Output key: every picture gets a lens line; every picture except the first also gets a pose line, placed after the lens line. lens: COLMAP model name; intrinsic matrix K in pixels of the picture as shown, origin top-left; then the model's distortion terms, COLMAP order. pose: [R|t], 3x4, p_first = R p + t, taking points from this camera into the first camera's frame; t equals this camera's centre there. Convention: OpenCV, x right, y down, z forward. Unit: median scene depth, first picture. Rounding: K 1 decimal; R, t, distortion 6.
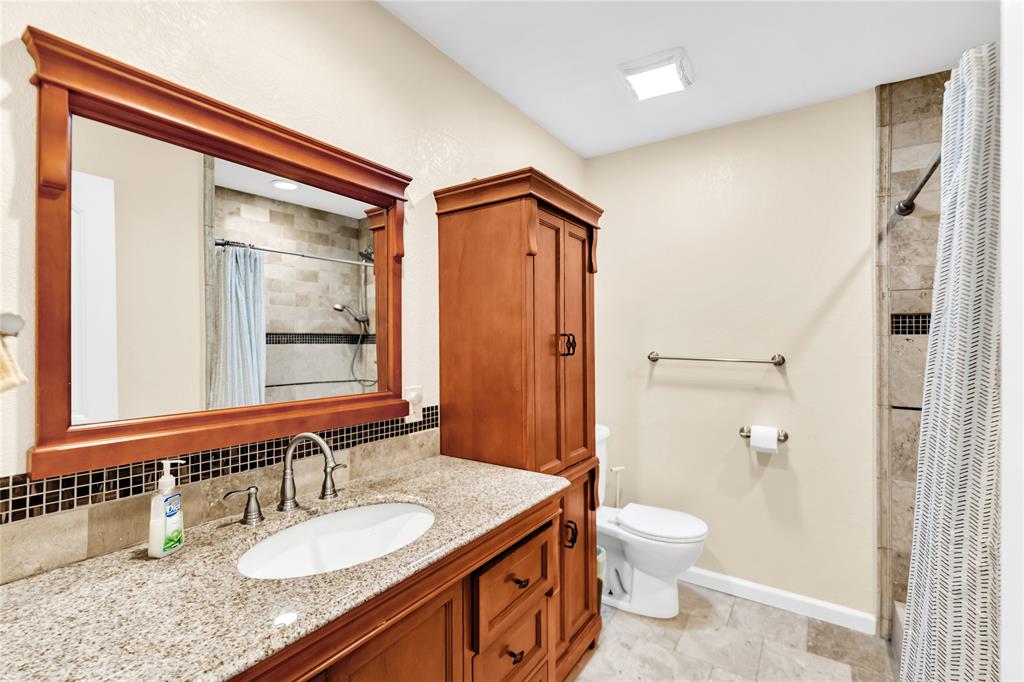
lens RADIAL K [[452.4, 0, 500.9], [0, 452.4, 338.4], [0, 0, 1]] dist [-0.001475, -0.000297]
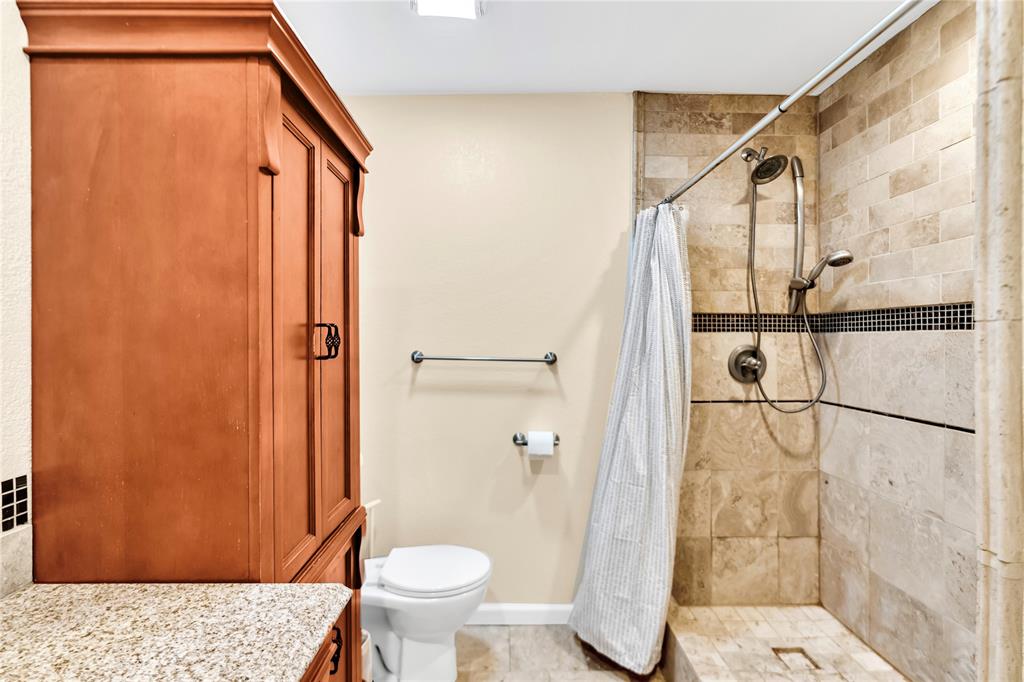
lens RADIAL K [[452.4, 0, 500.9], [0, 452.4, 338.4], [0, 0, 1]] dist [-0.001475, -0.000297]
pose [[0.812341, 0.005038, 0.583161, -0.017583], [-0.006260, 0.999980, 0.000081, 0.008486], [-0.583149, -0.003716, 0.812357, 0.352368]]
